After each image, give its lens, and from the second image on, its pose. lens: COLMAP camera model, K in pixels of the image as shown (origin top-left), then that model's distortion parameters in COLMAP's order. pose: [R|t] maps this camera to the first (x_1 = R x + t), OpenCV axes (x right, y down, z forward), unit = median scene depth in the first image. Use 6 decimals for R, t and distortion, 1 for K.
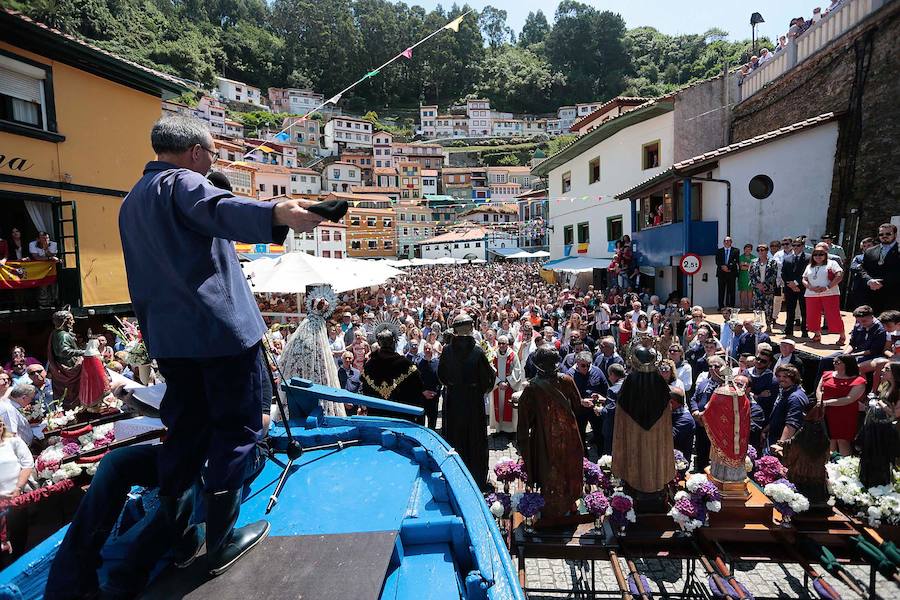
lens RADIAL K [[435.1, 0, 450.0], [0, 435.1, 300.0], [0, 0, 1]] dist [-0.060842, 0.021883]
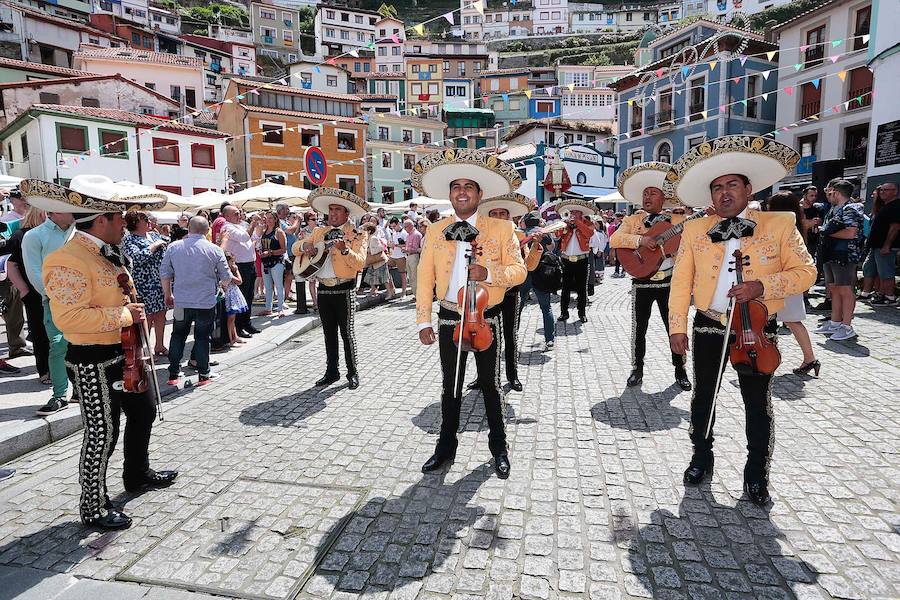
lens RADIAL K [[435.1, 0, 450.0], [0, 435.1, 300.0], [0, 0, 1]] dist [-0.060842, 0.021883]
pose [[0.986219, 0.037258, -0.161193, 0.047017], [-0.027813, 0.997783, 0.060461, -0.020449], [0.163089, -0.055144, 0.985069, 0.391438]]
